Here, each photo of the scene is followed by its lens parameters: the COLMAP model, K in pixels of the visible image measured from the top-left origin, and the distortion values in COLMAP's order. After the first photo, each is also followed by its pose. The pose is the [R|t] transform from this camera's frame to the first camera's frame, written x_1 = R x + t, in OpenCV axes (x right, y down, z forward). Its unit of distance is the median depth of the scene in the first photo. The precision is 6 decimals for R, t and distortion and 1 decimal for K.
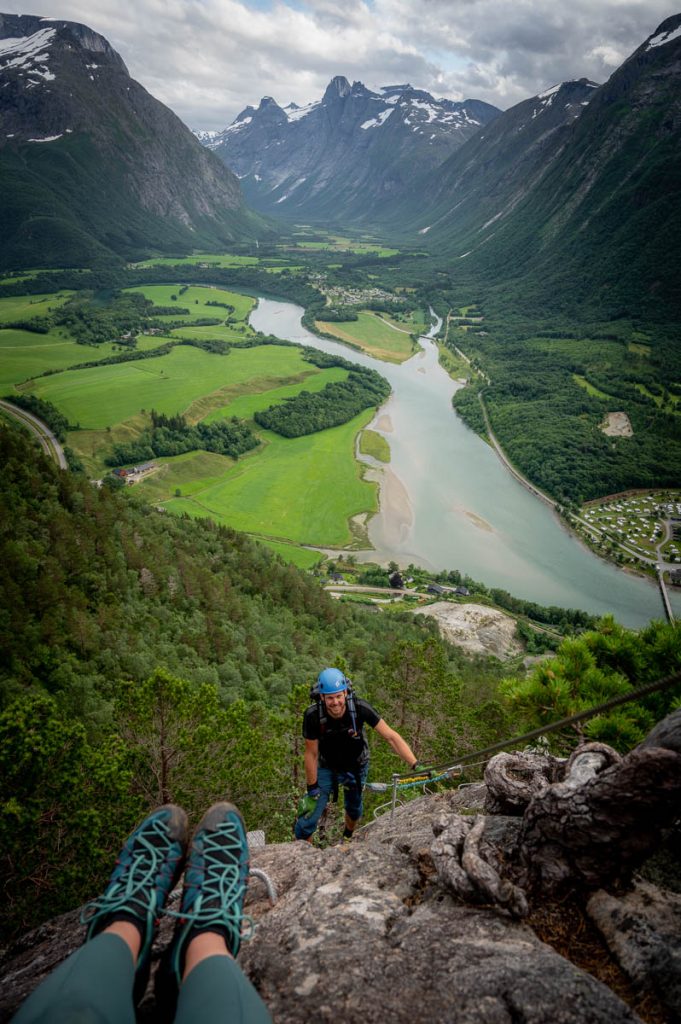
lens RADIAL K [[684.4, 0, 340.5], [0, 684.4, 512.0], [0, 0, 1]] dist [-0.007165, -0.000614]
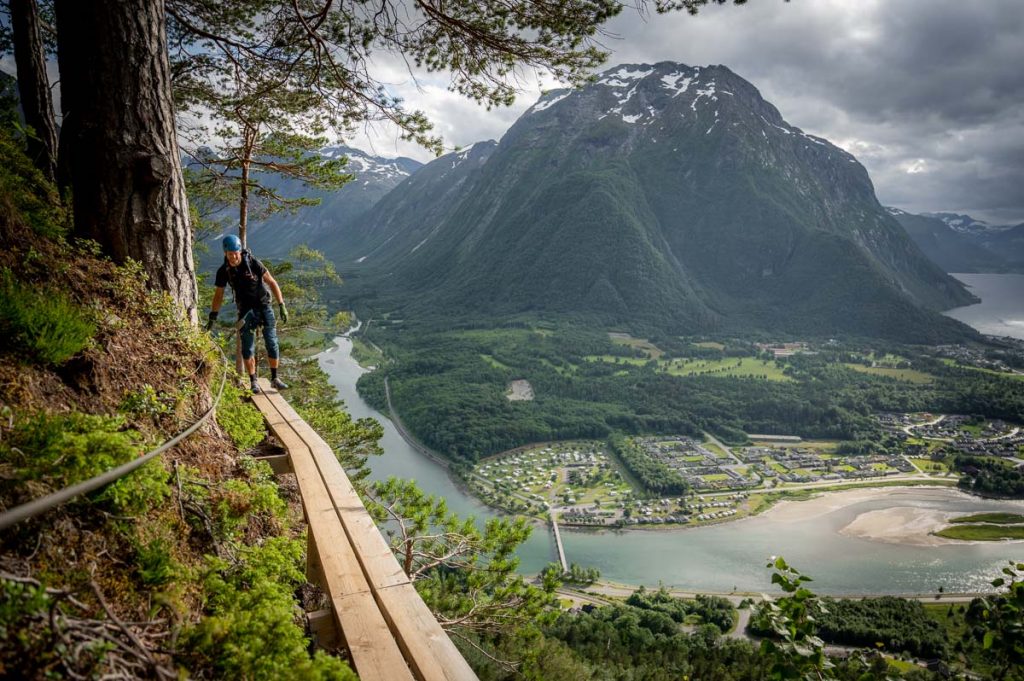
lens RADIAL K [[684.4, 0, 517.0], [0, 684.4, 340.9], [0, 0, 1]] dist [-0.007165, -0.000614]
pose [[0.950668, -0.035574, 0.308164, 0.087520], [0.123475, 0.954711, -0.270703, 0.062602], [-0.284578, 0.295399, 0.912006, 0.069355]]
